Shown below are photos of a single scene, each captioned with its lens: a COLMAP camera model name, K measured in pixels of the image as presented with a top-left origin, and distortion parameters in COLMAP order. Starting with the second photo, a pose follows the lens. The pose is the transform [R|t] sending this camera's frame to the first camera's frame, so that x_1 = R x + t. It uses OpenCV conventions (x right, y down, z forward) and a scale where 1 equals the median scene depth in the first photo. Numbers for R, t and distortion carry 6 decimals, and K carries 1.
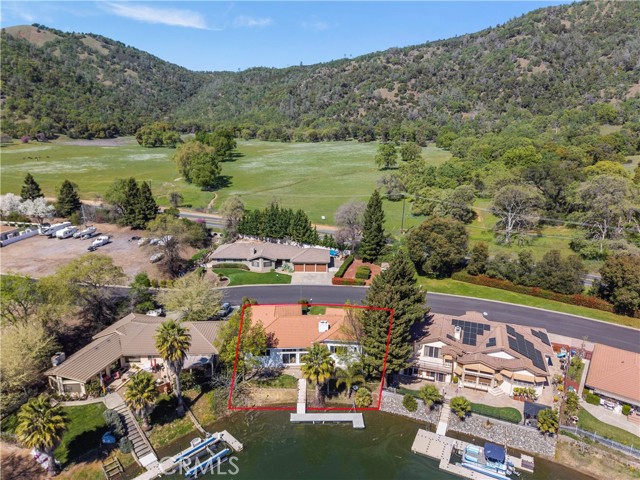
lens RADIAL K [[426.6, 0, 317.8], [0, 426.6, 236.5], [0, 0, 1]] dist [0.026549, -0.028335]
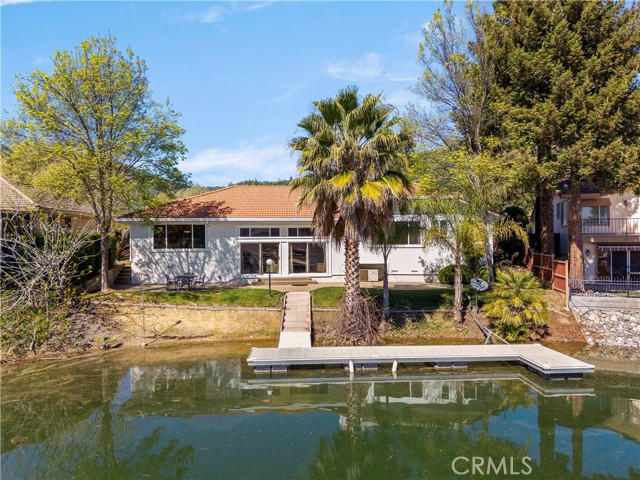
lens RADIAL K [[426.6, 0, 319.0], [0, 426.6, 241.0], [0, 0, 1]] dist [0.026549, -0.028335]
pose [[0.999189, -0.018724, 0.035659, -0.005055], [0.027505, 0.963990, -0.264514, 0.062051], [-0.029422, 0.265280, 0.963722, 0.110595]]
